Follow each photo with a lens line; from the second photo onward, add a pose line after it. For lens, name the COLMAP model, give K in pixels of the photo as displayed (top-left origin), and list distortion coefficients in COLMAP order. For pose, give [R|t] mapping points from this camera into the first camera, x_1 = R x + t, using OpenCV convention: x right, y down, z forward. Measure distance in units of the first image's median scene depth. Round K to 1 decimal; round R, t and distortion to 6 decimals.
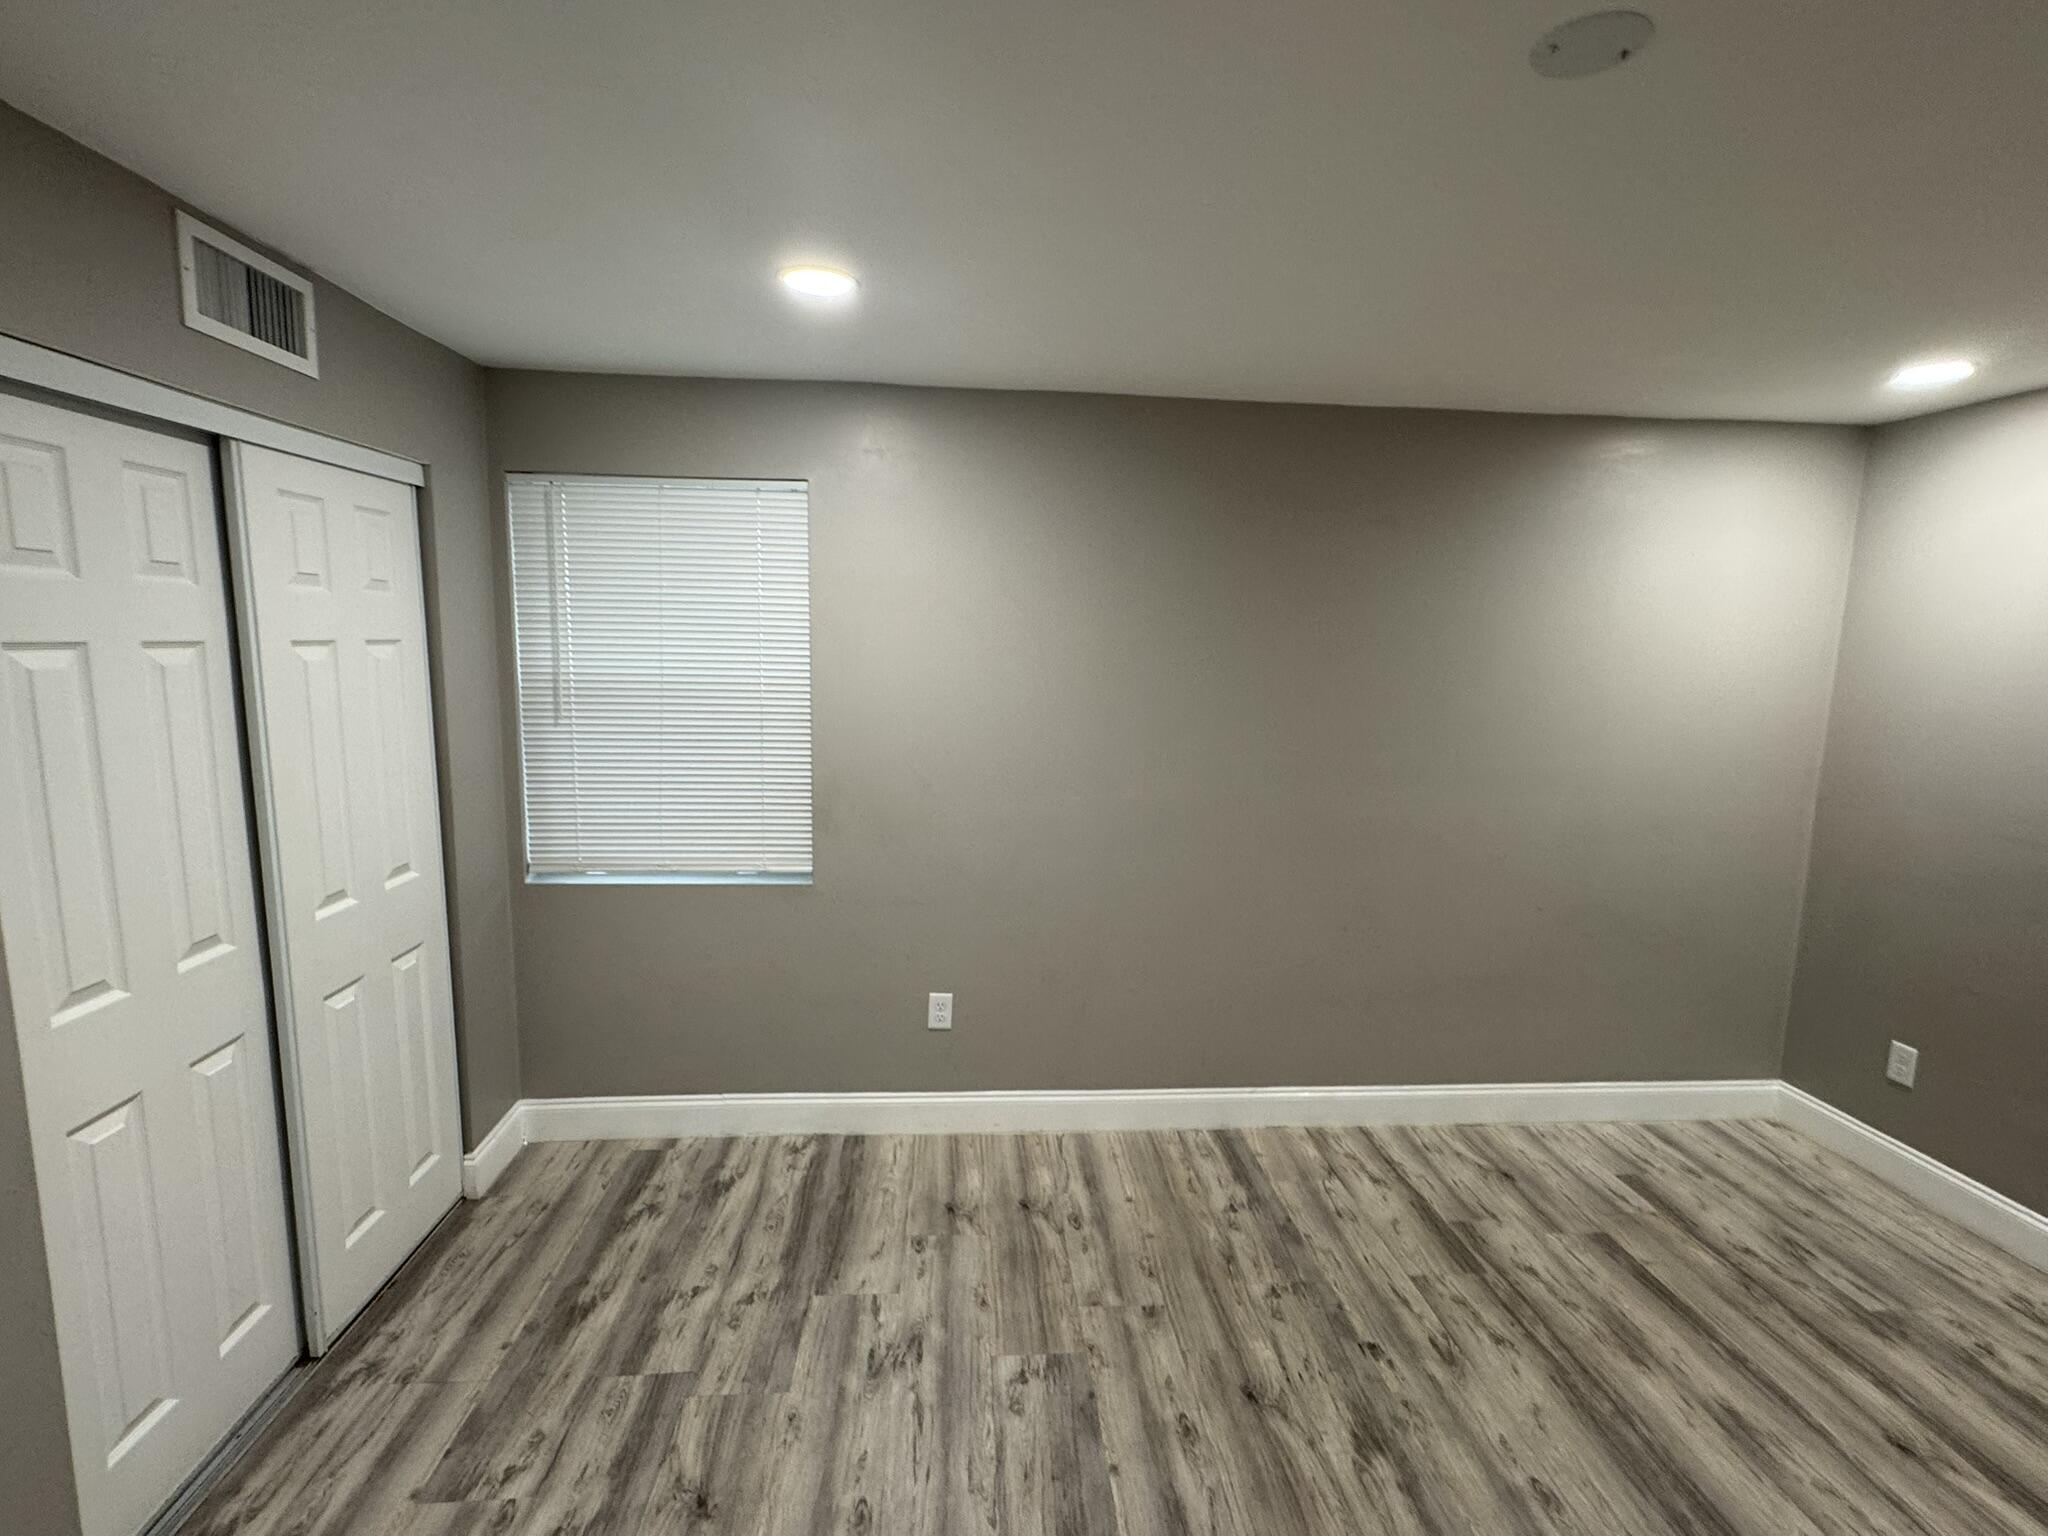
lens RADIAL K [[930.1, 0, 1014.6], [0, 930.1, 781.5], [0, 0, 1]] dist [-0.006621, 0.001654]
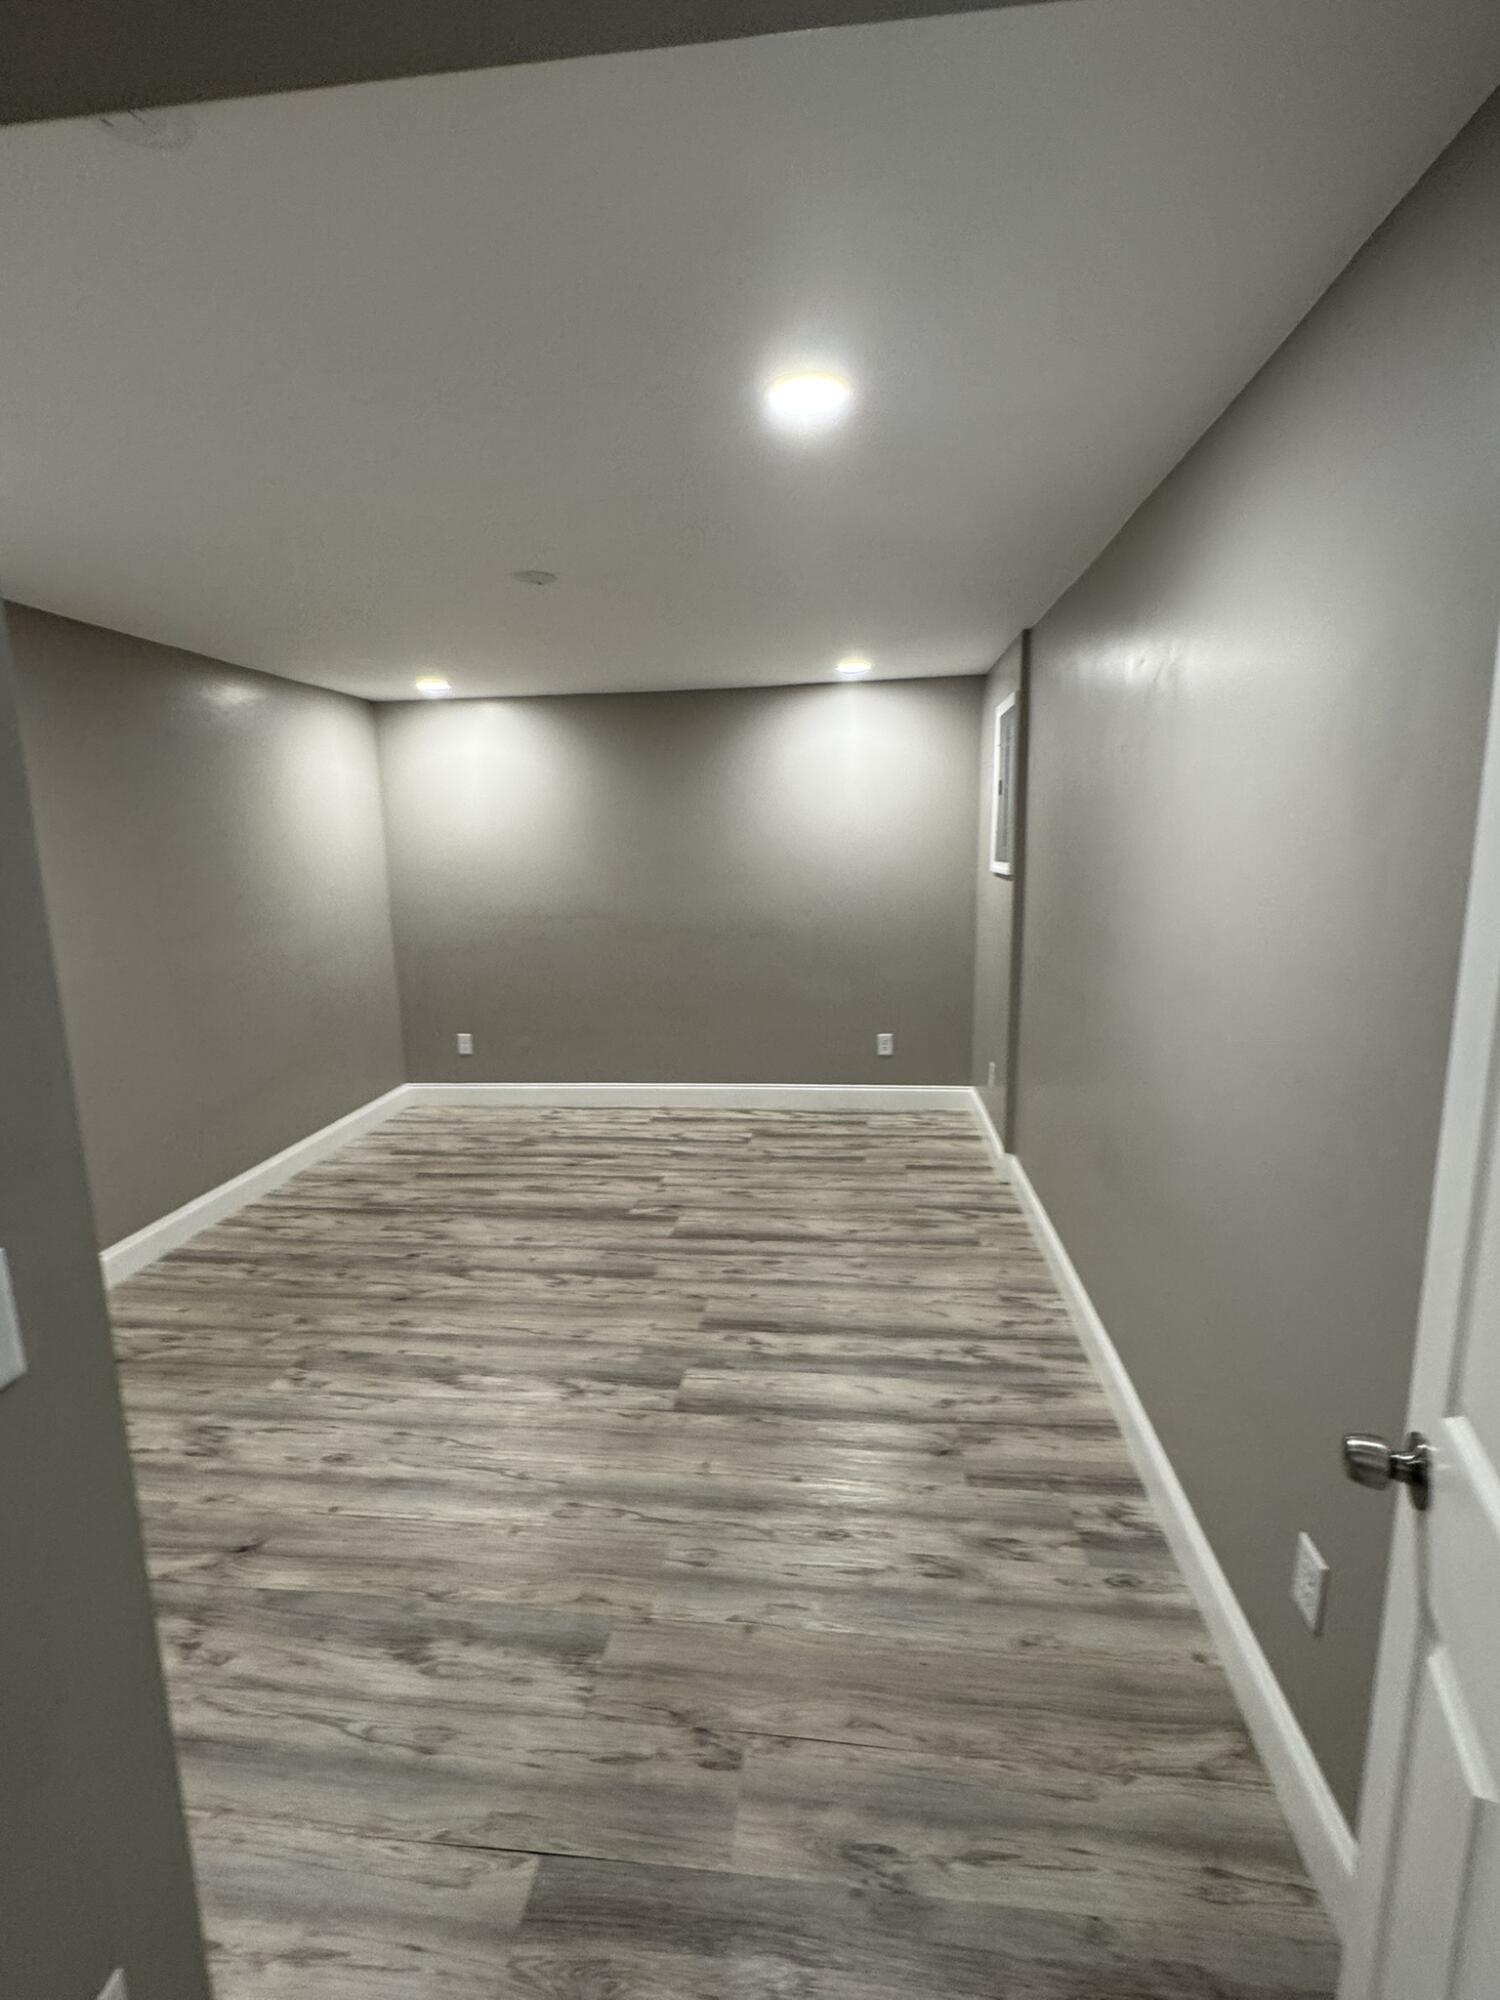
lens RADIAL K [[908.3, 0, 742.1], [0, 908.3, 1005.6], [0, 0, 1]] dist [-0.006621, 0.001654]
pose [[0.191224, -0.207703, 0.959319, -0.892073], [0.185791, 0.967346, 0.172406, 0.016306], [-0.963802, 0.145264, 0.223569, 0.015871]]
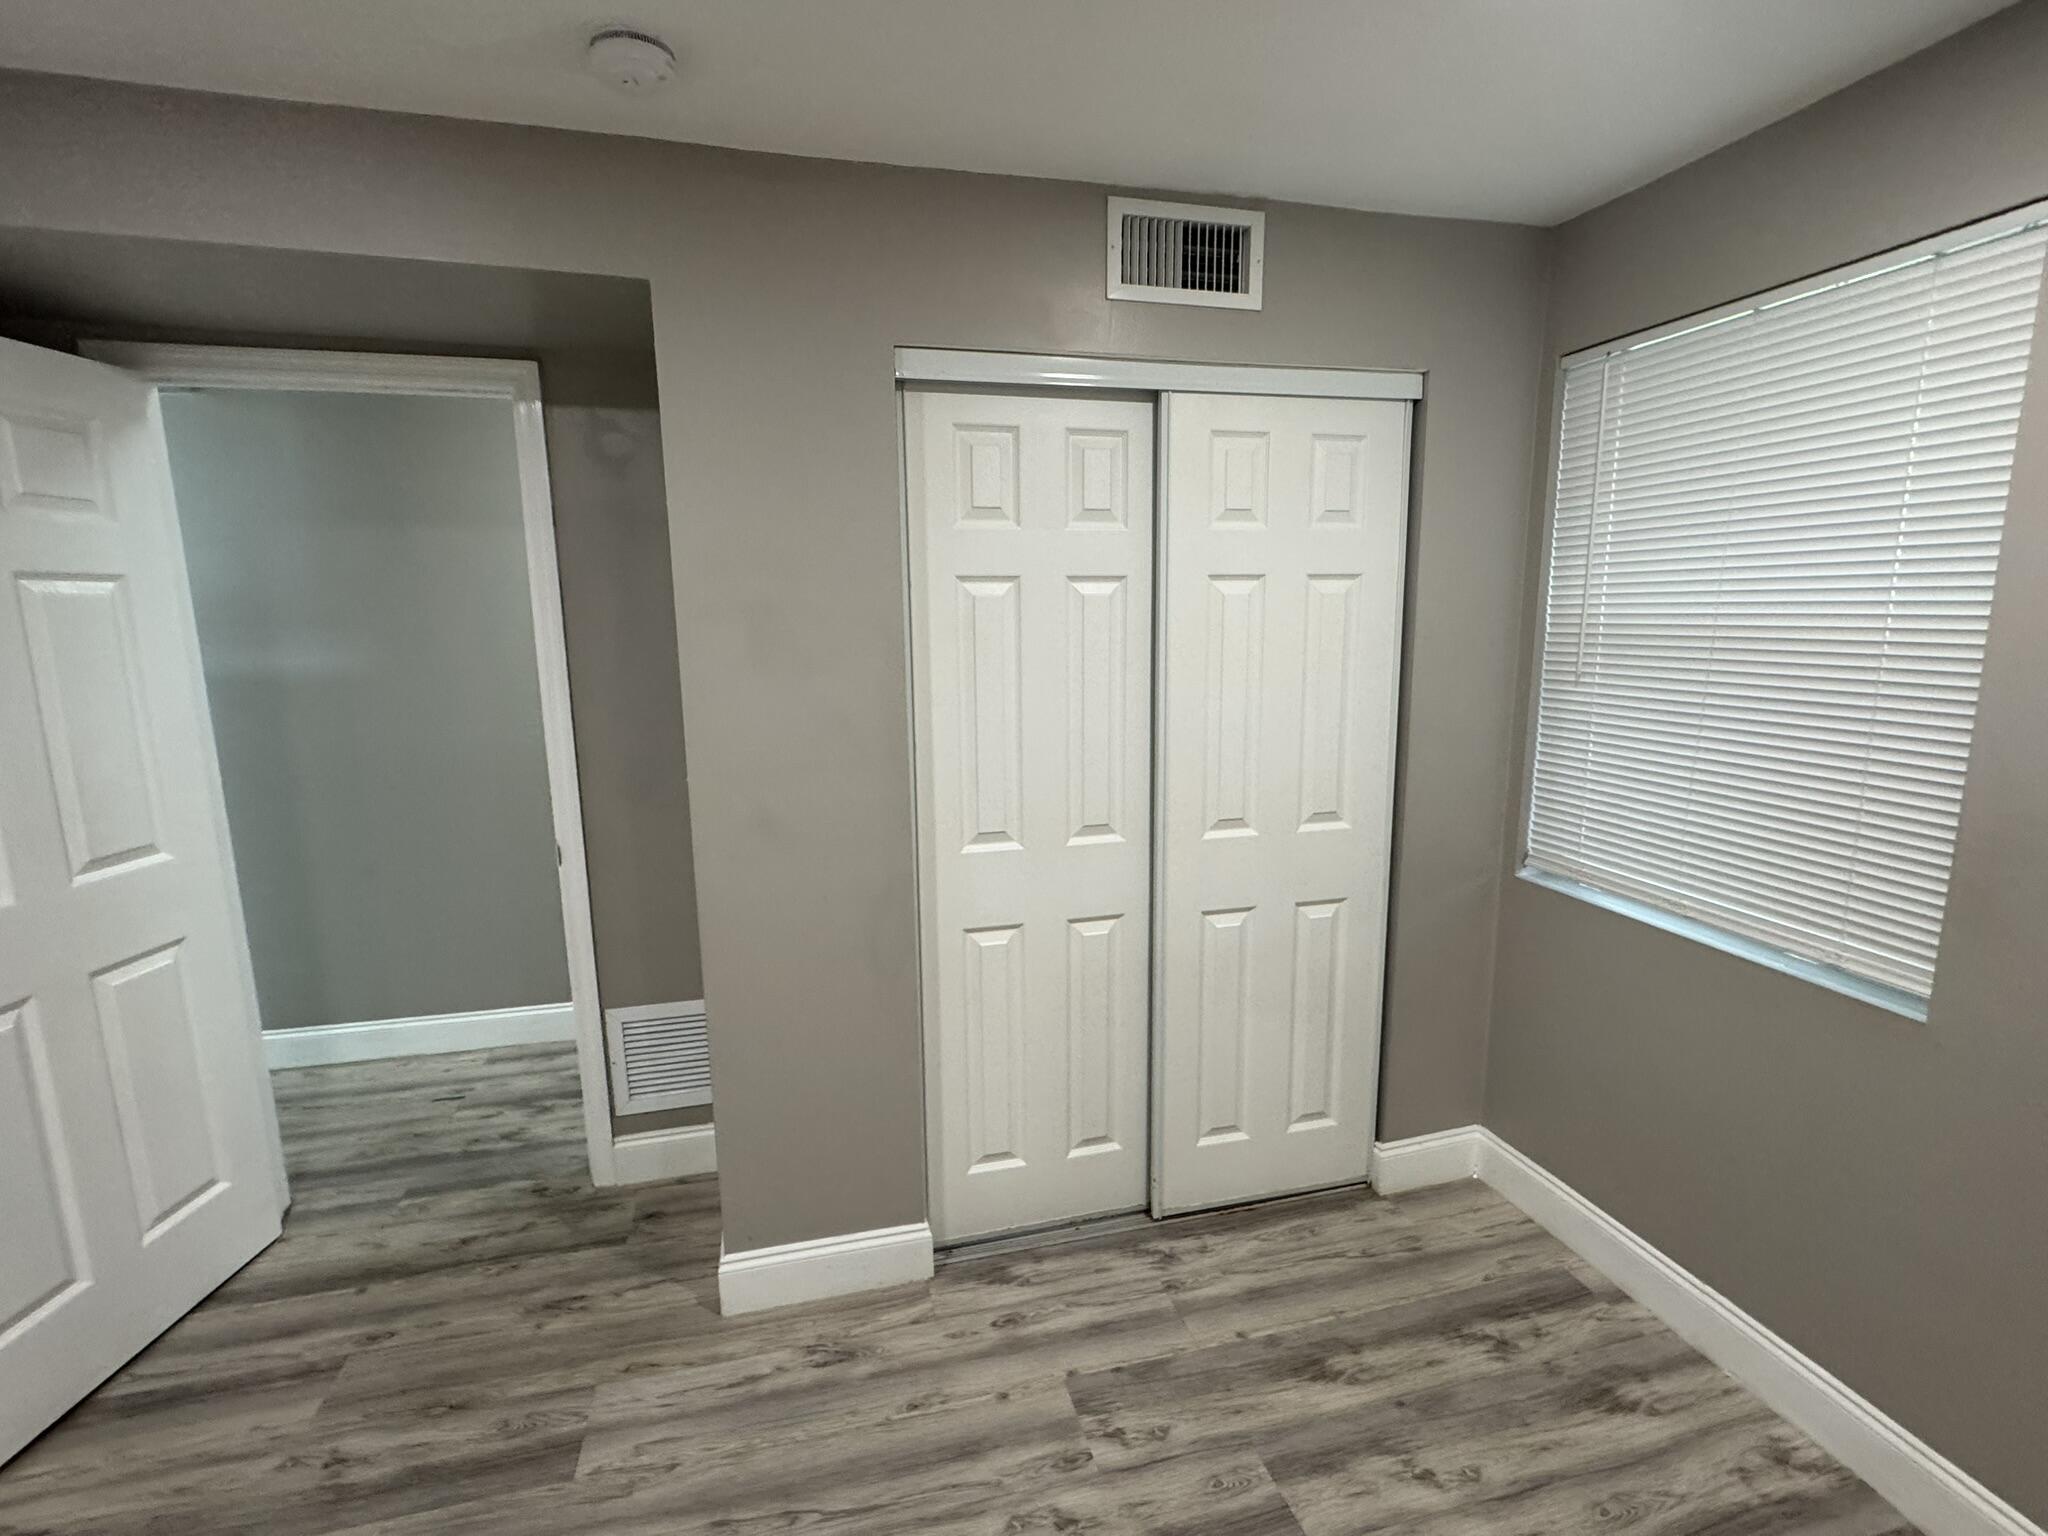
lens RADIAL K [[930.1, 0, 1030.3], [0, 930.1, 776.4], [0, 0, 1]] dist [-0.006621, 0.001654]
pose [[0.180606, 0.151052, -0.971887, 0.209032], [-0.136345, 0.982441, 0.127356, -0.026216], [0.974059, 0.109511, 0.198030, 0.500506]]
